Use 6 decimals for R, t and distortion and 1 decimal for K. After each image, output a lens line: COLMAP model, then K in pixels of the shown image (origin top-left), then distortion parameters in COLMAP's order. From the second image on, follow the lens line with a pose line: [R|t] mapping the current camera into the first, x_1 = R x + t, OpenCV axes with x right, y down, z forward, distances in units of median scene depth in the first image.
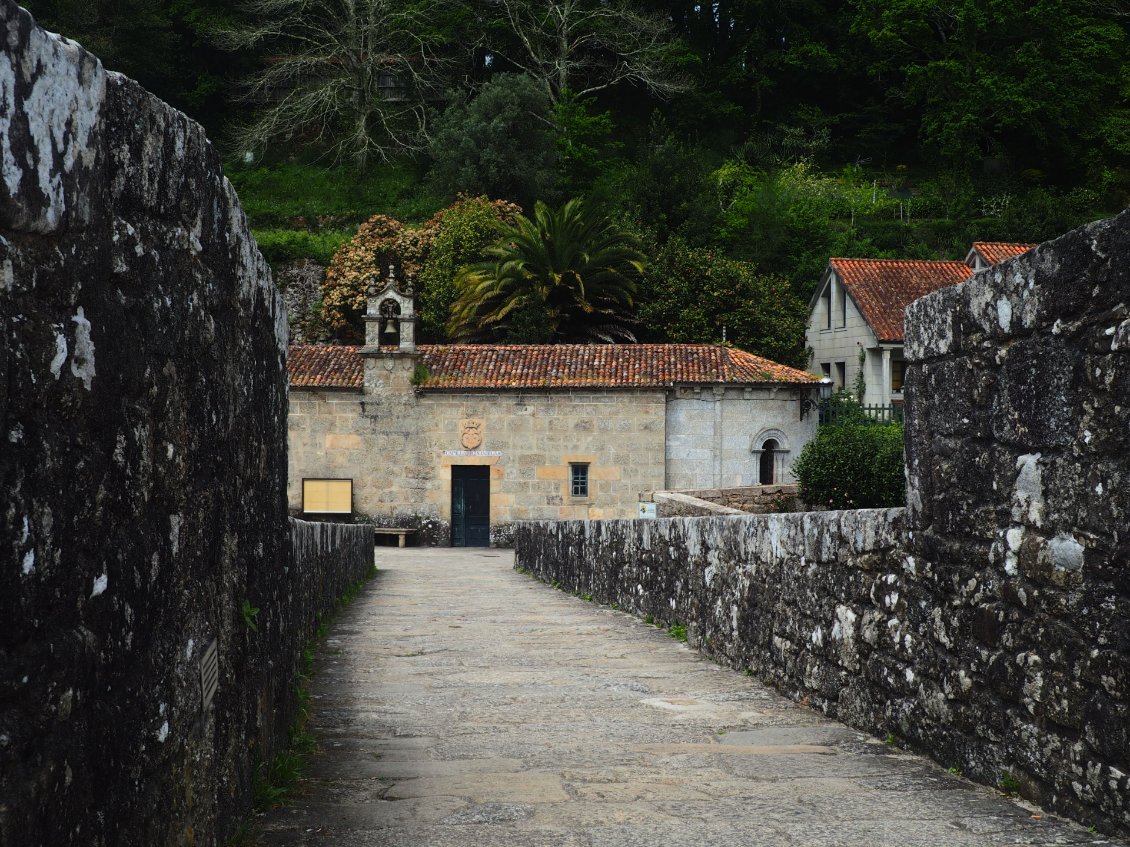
lens RADIAL K [[1577.4, 0, 565.2], [0, 1577.4, 424.1], [0, 0, 1]] dist [0.001312, 0.000000]
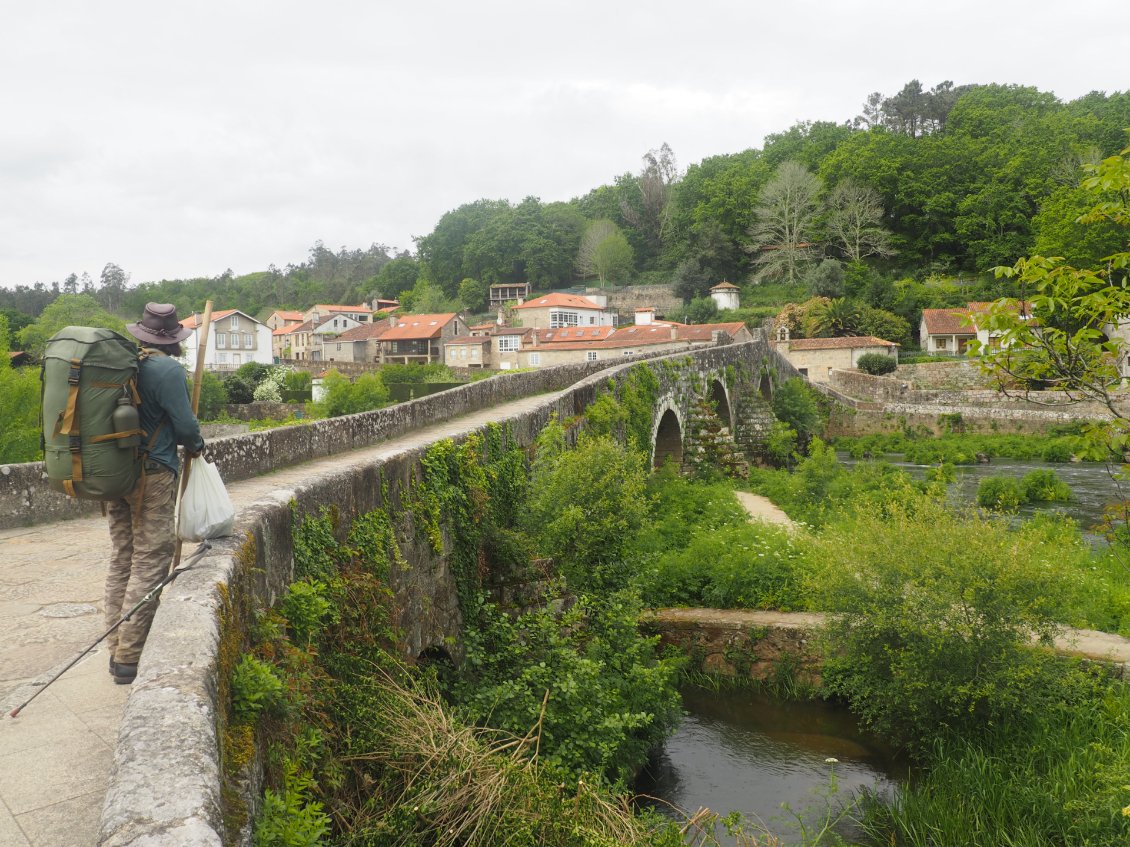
lens RADIAL K [[925.9, 0, 565.3], [0, 925.9, 421.0], [0, 0, 1]] dist [-0.002755, -0.000183]
pose [[0.908984, -0.002680, -0.416823, 0.318269], [0.013969, 0.999614, 0.024035, 0.080897], [0.416597, -0.027669, 0.908670, -1.209688]]
